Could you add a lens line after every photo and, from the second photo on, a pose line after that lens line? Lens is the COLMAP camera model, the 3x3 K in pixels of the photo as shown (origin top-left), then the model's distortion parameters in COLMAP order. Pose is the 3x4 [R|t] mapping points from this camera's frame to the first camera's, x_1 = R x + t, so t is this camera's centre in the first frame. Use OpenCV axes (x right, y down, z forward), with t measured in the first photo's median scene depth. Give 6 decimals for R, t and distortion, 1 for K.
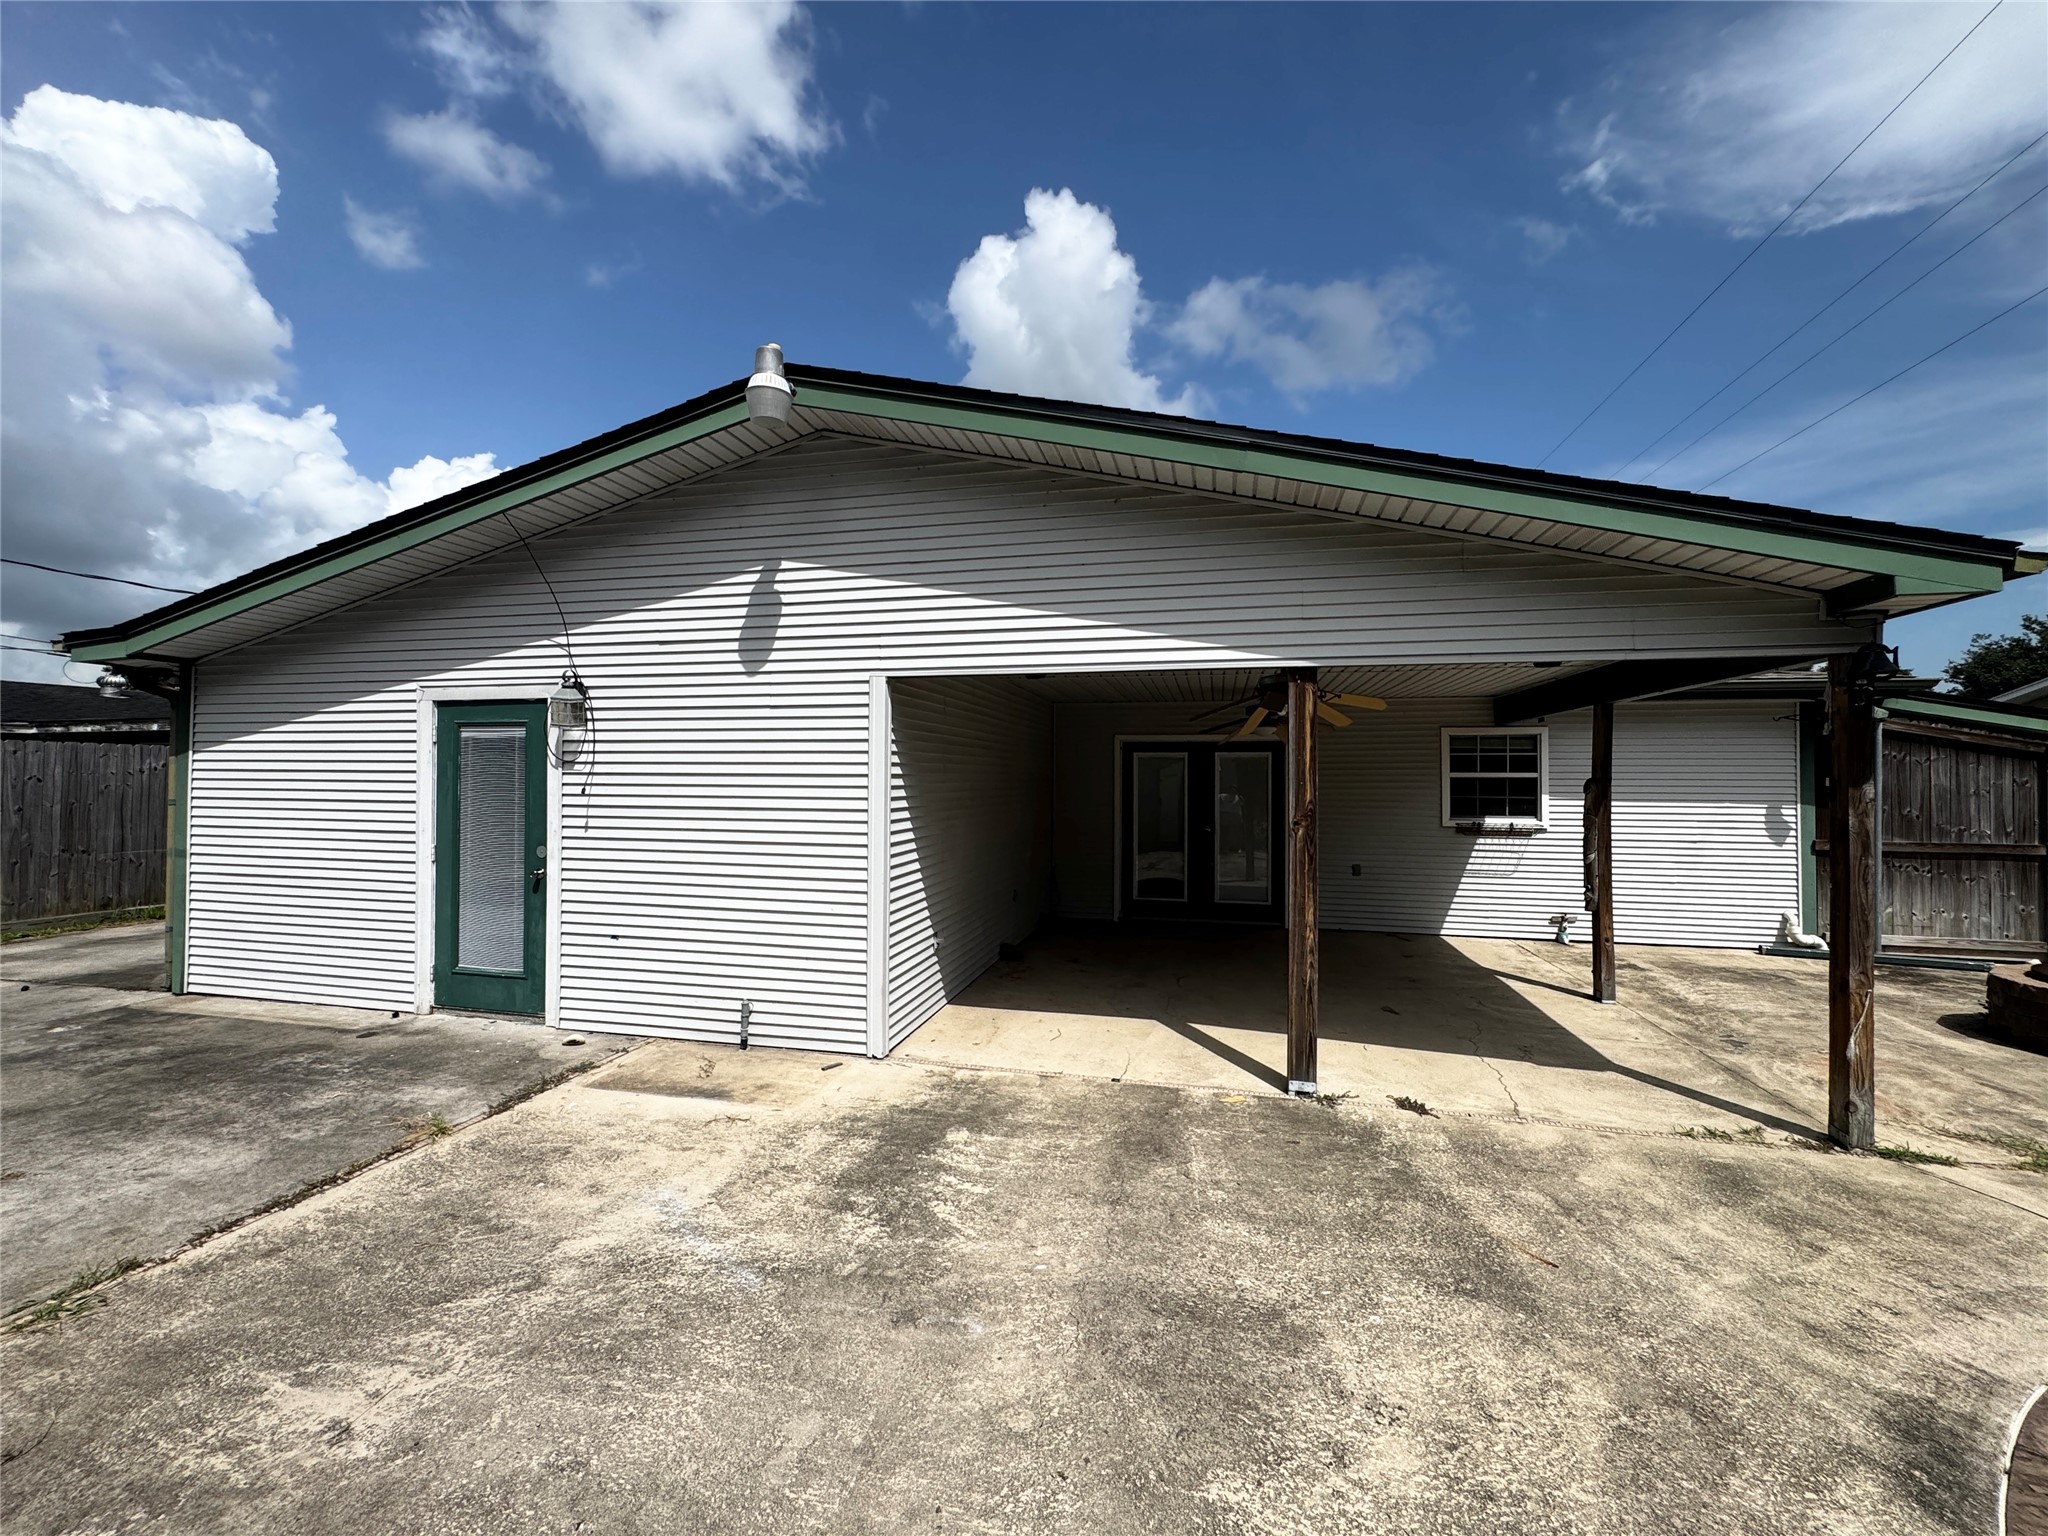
lens RADIAL K [[818.5, 0, 1028.4], [0, 818.5, 770.7], [0, 0, 1]] dist [-0.001791, 0.000253]
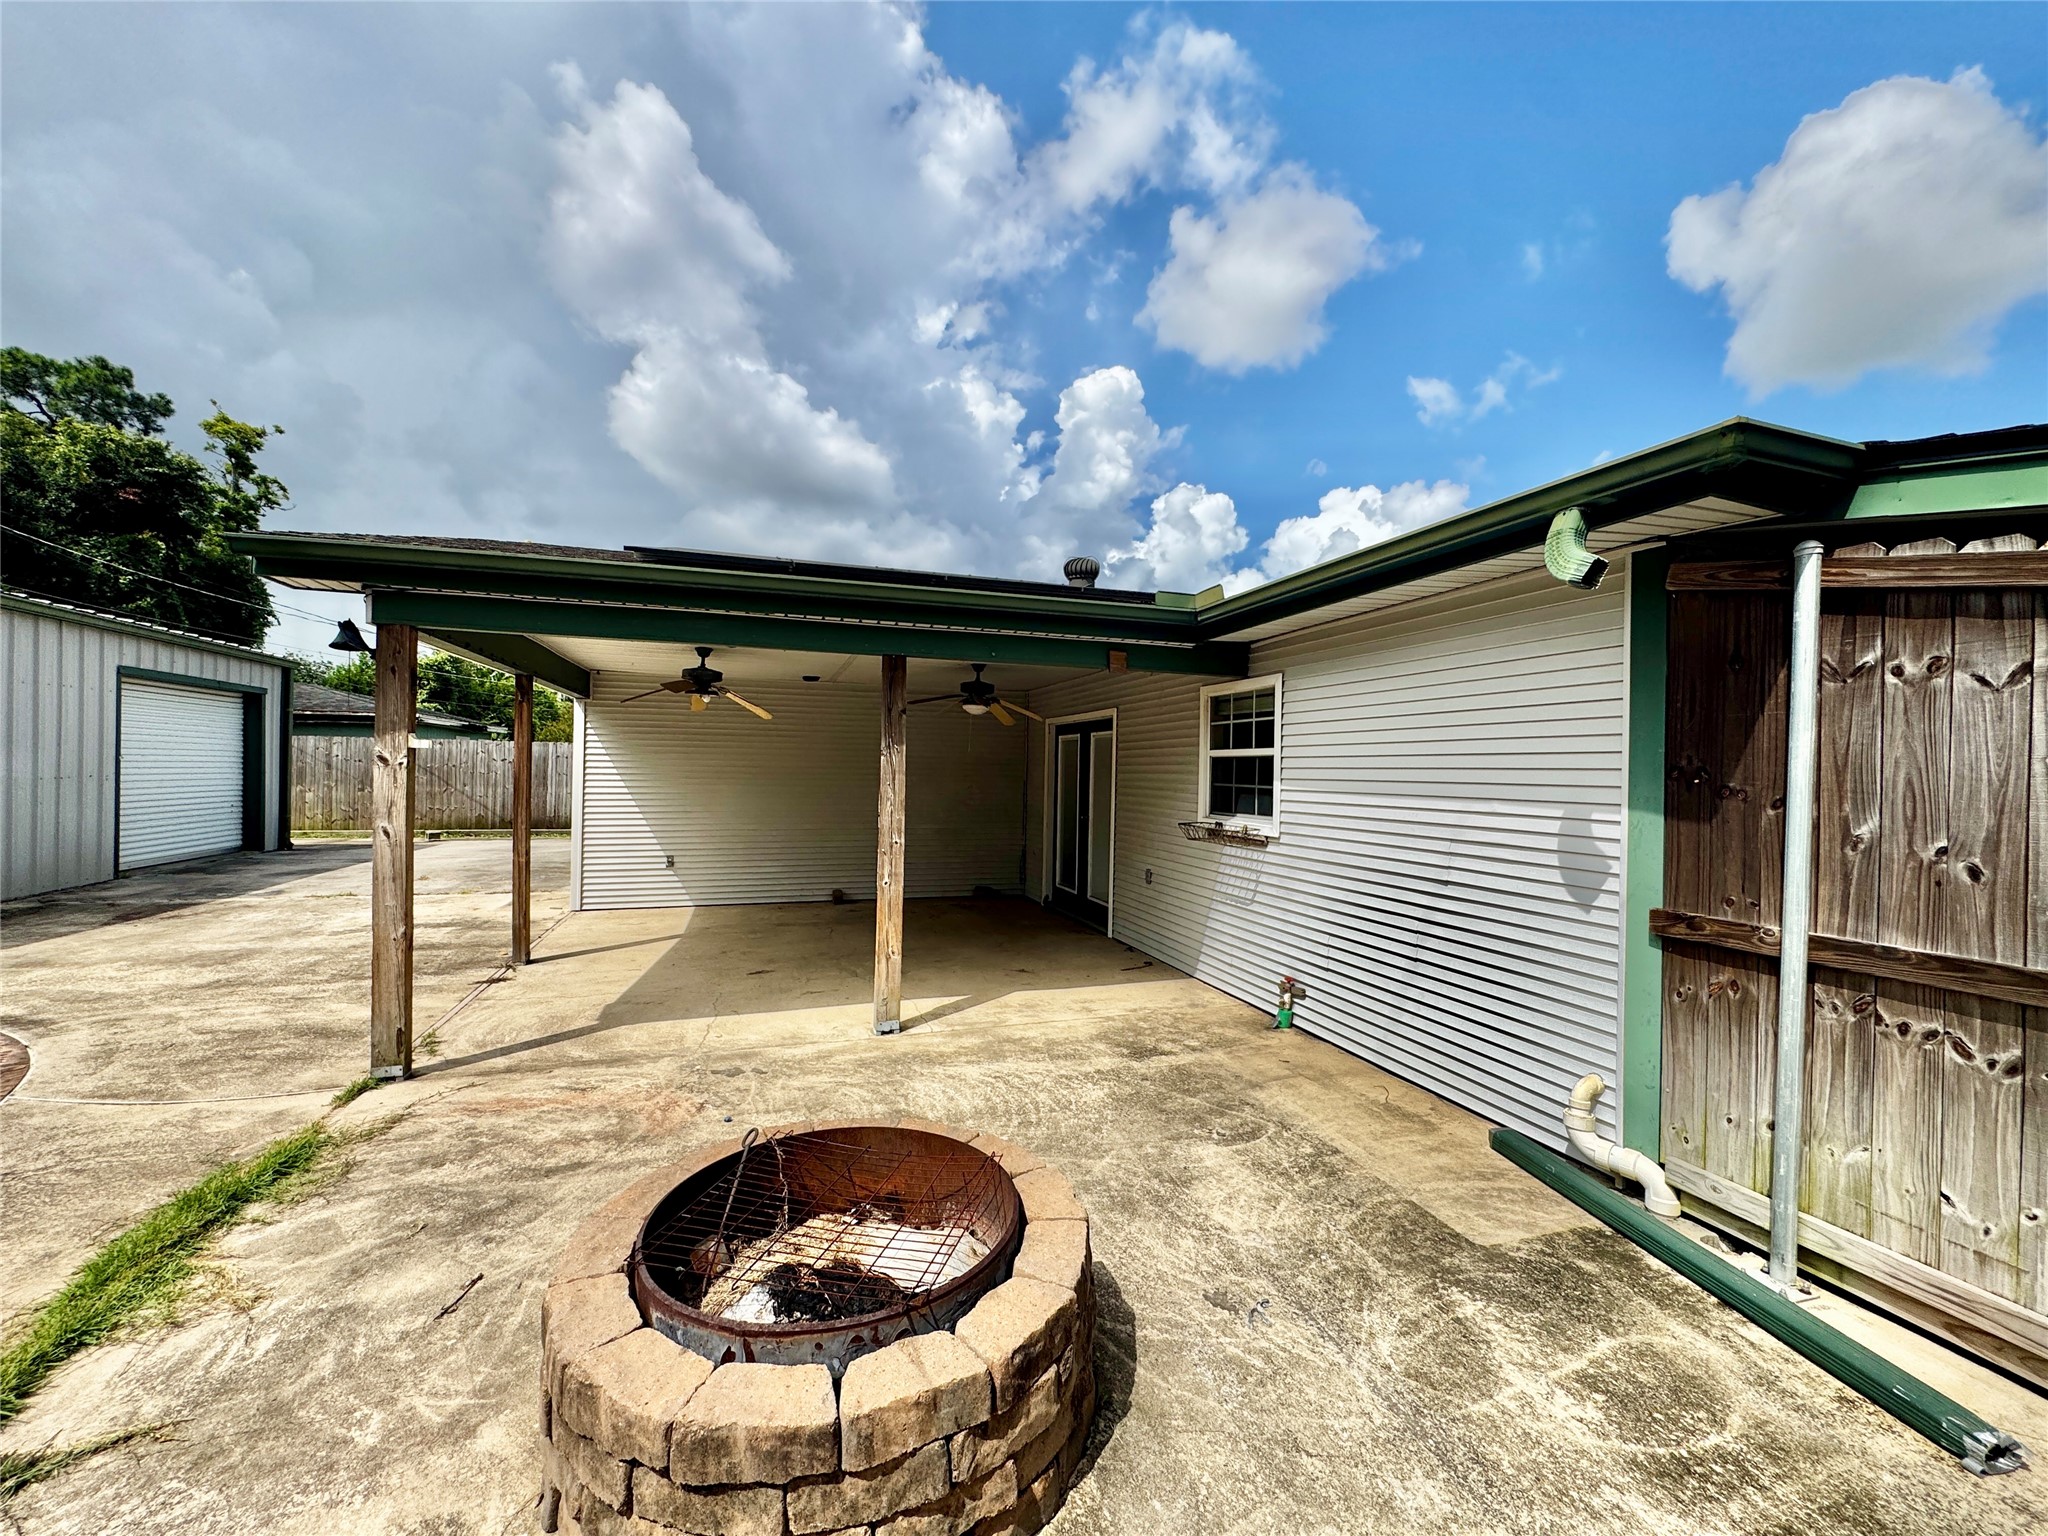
lens RADIAL K [[818.5, 0, 1027.2], [0, 818.5, 766.9], [0, 0, 1]] dist [-0.001791, 0.000253]
pose [[0.523891, 0.000131, -0.851785, 1.879472], [-0.003525, 0.999992, -0.002014, 0.033741], [0.851778, 0.004058, 0.523887, 0.906380]]
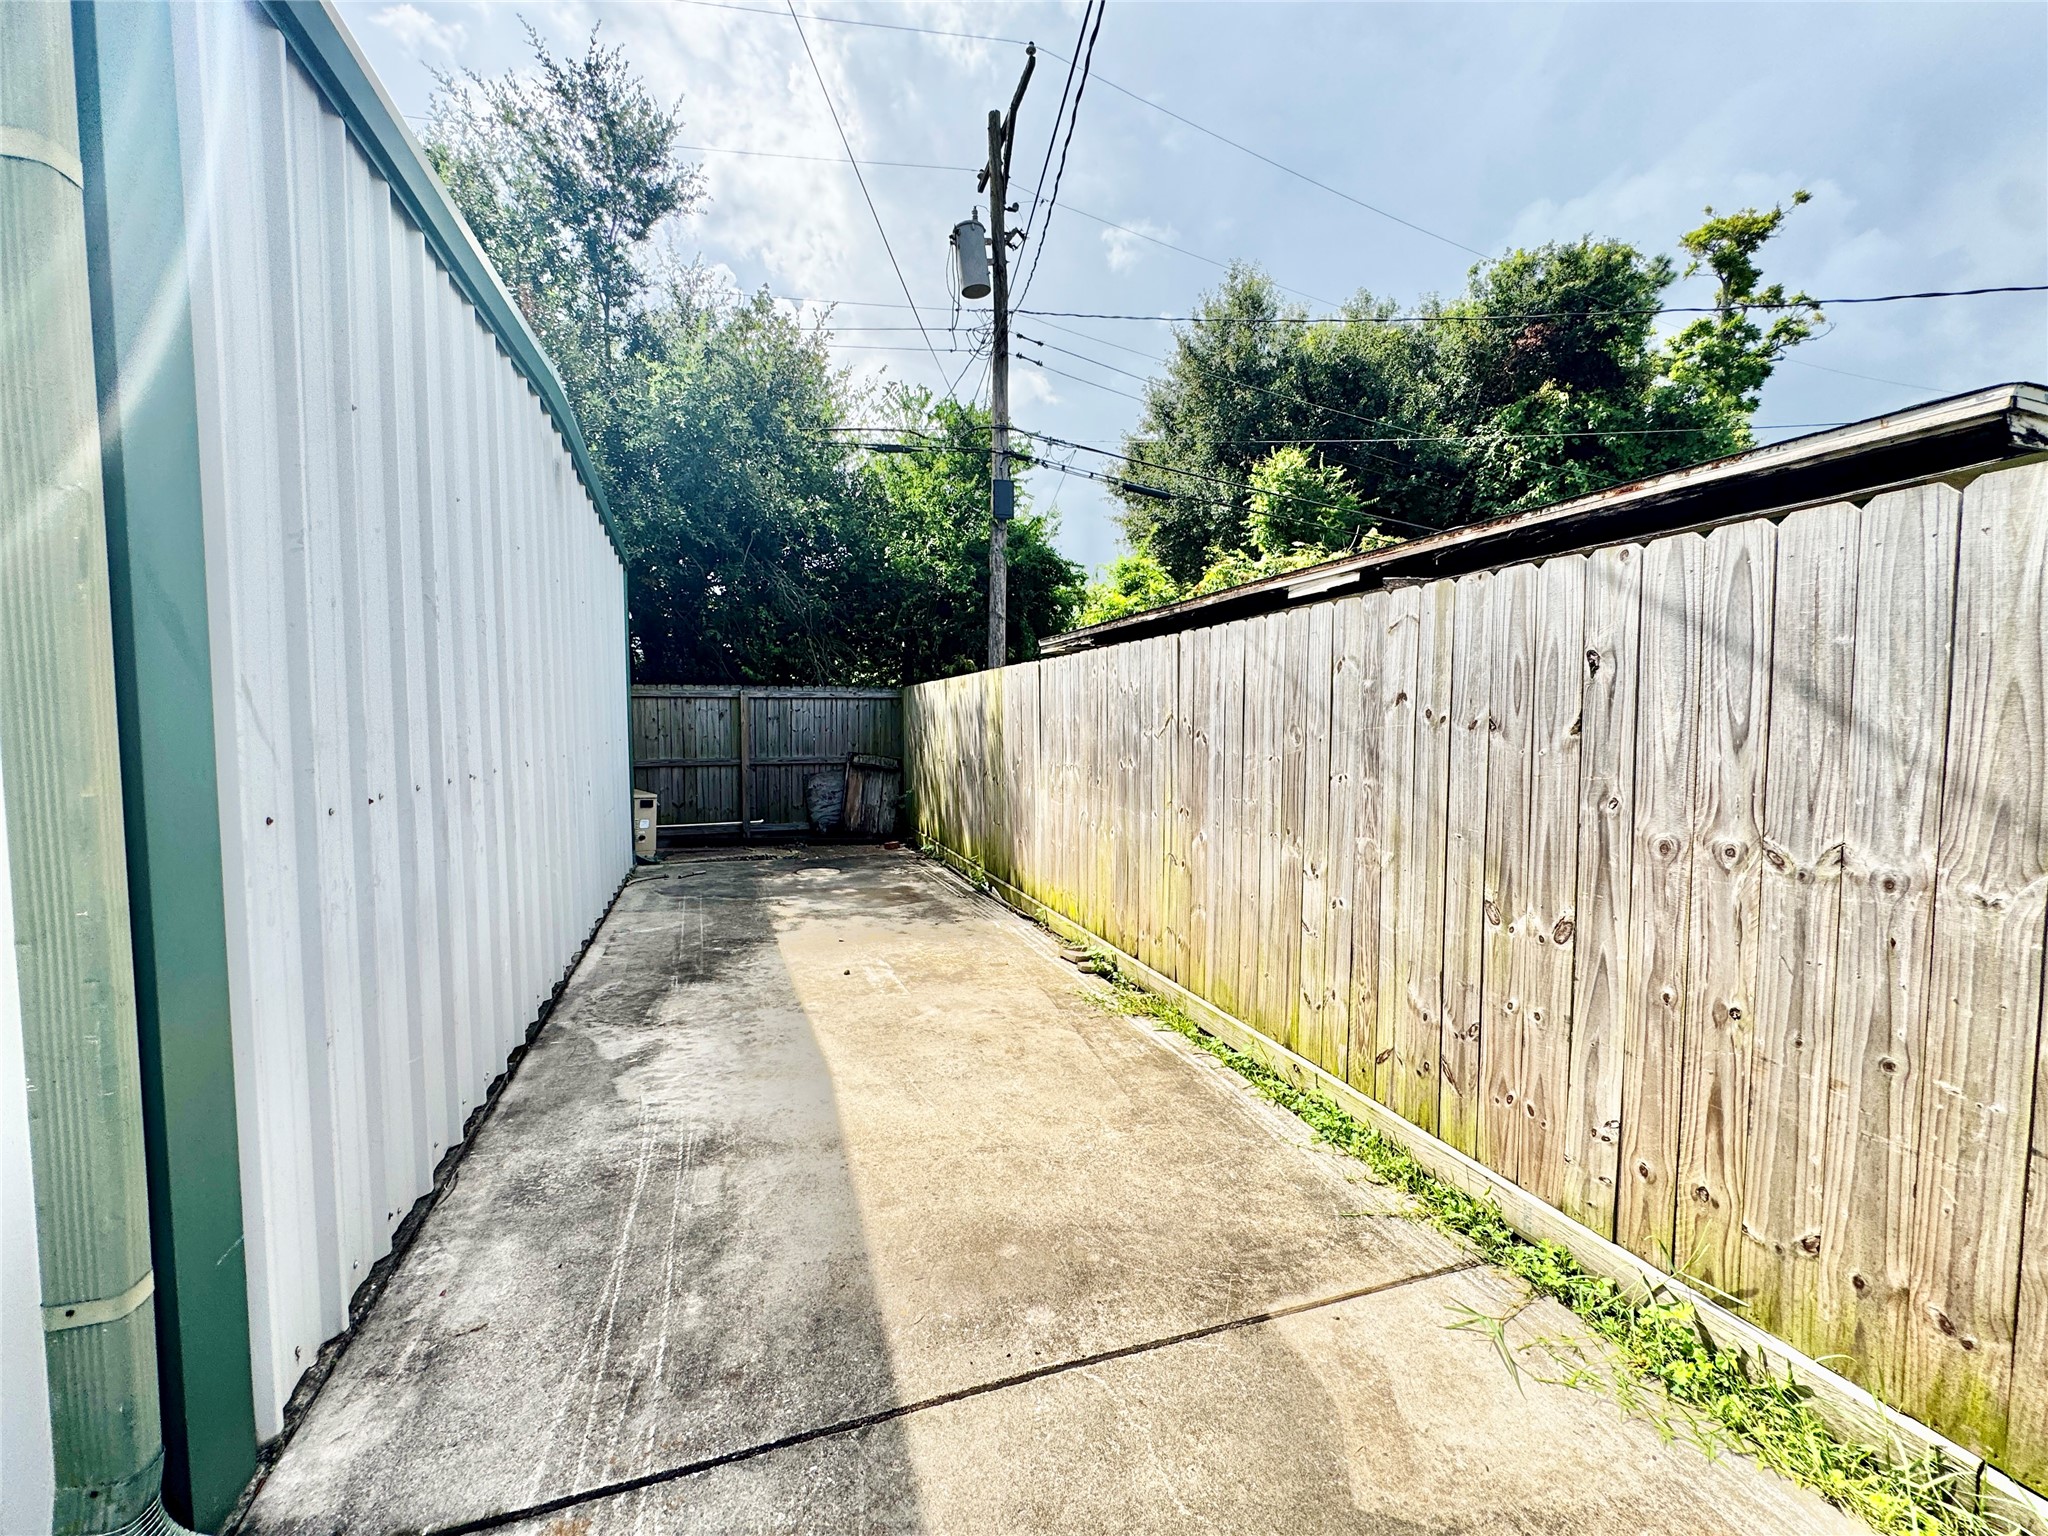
lens RADIAL K [[818.5, 0, 1027.5], [0, 818.5, 769.9], [0, 0, 1]] dist [-0.001791, 0.000253]
pose [[-0.839023, 0.024532, -0.543542, -1.998343], [-0.000942, 0.998916, 0.046539, 0.015482], [0.544095, 0.039560, -0.838091, 0.595515]]
